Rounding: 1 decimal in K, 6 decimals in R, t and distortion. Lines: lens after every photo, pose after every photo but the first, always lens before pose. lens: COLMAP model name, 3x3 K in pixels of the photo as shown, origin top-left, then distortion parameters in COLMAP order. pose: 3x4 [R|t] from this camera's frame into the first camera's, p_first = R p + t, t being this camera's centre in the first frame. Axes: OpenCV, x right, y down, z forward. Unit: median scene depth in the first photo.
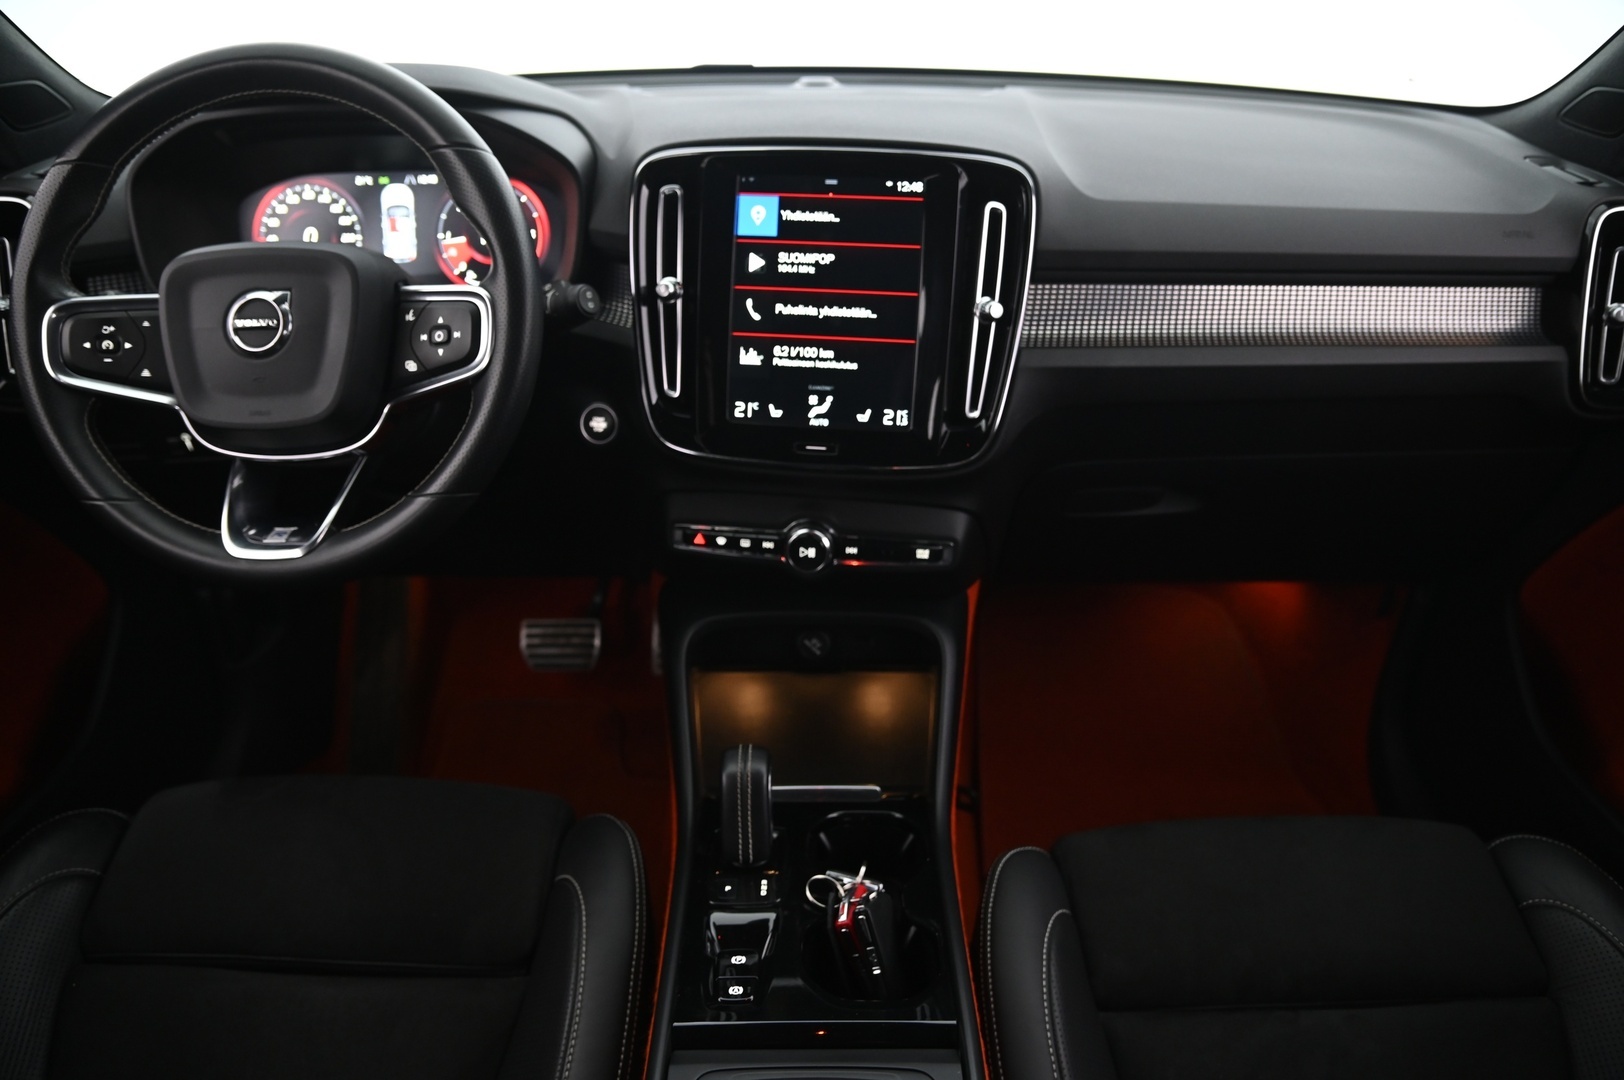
lens RADIAL K [[1094.9, 0, 812.0], [0, 1094.9, 540.0], [0, 0, 1]] dist [-0.129436, 0.073682]
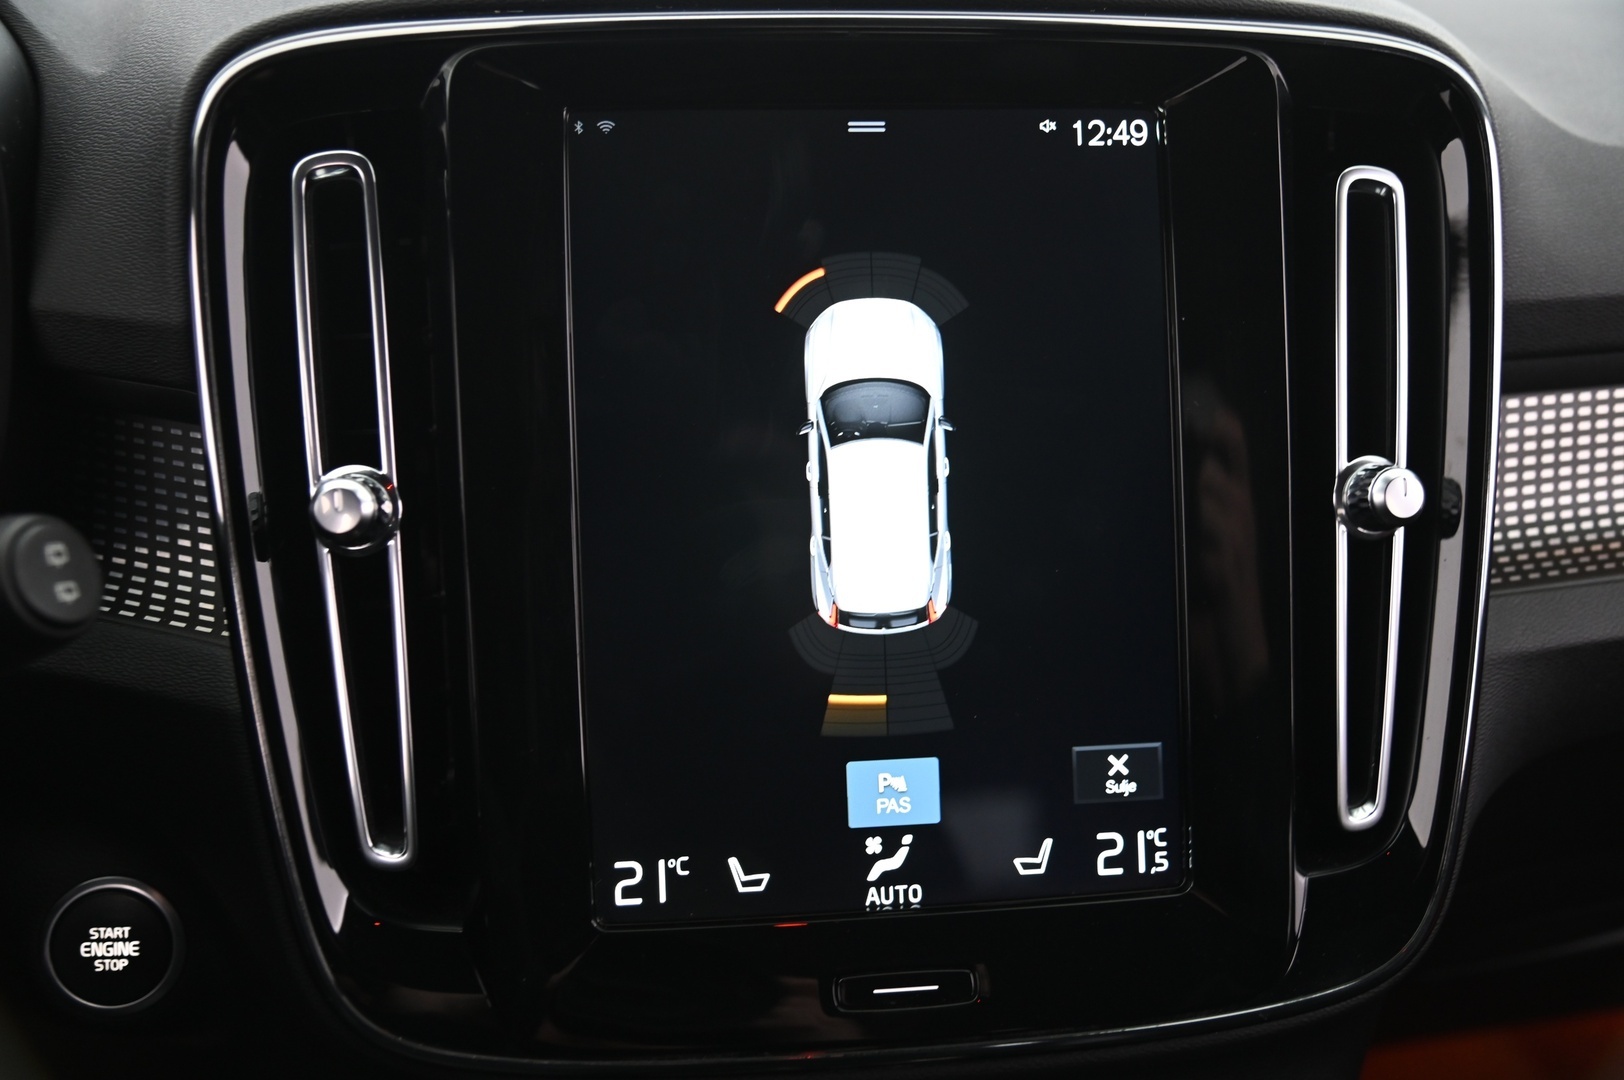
lens RADIAL K [[1653.0, 0, 812.0], [0, 1653.0, 540.0], [0, 0, 1]] dist [0.021760, 0.007550]
pose [[0.966869, -0.084112, 0.241017, -0.120779], [0.114936, 0.986481, -0.116812, -0.156159], [-0.227934, 0.140644, 0.963465, 0.547387]]
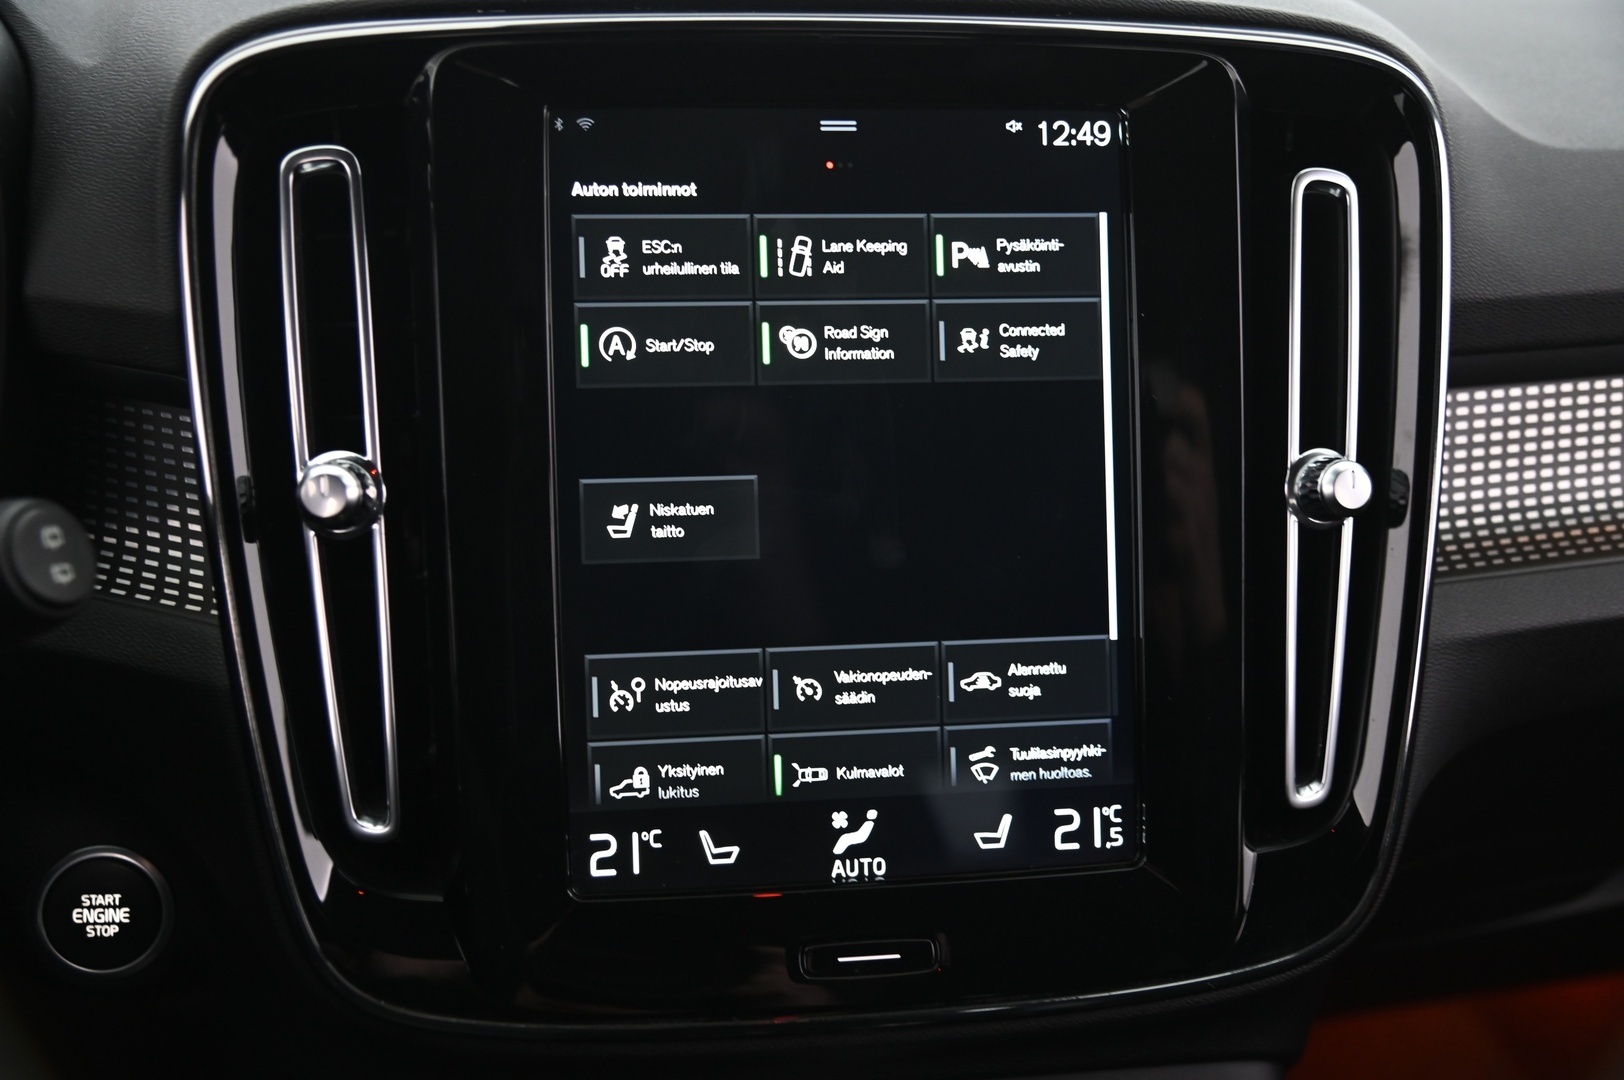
lens RADIAL K [[1653.0, 0, 812.0], [0, 1653.0, 540.0], [0, 0, 1]] dist [0.021760, 0.007550]
pose [[0.965105, -0.081398, 0.248890, -0.120658], [0.108743, 0.989212, -0.098152, -0.158215], [-0.238216, 0.121792, 0.963545, 0.529495]]
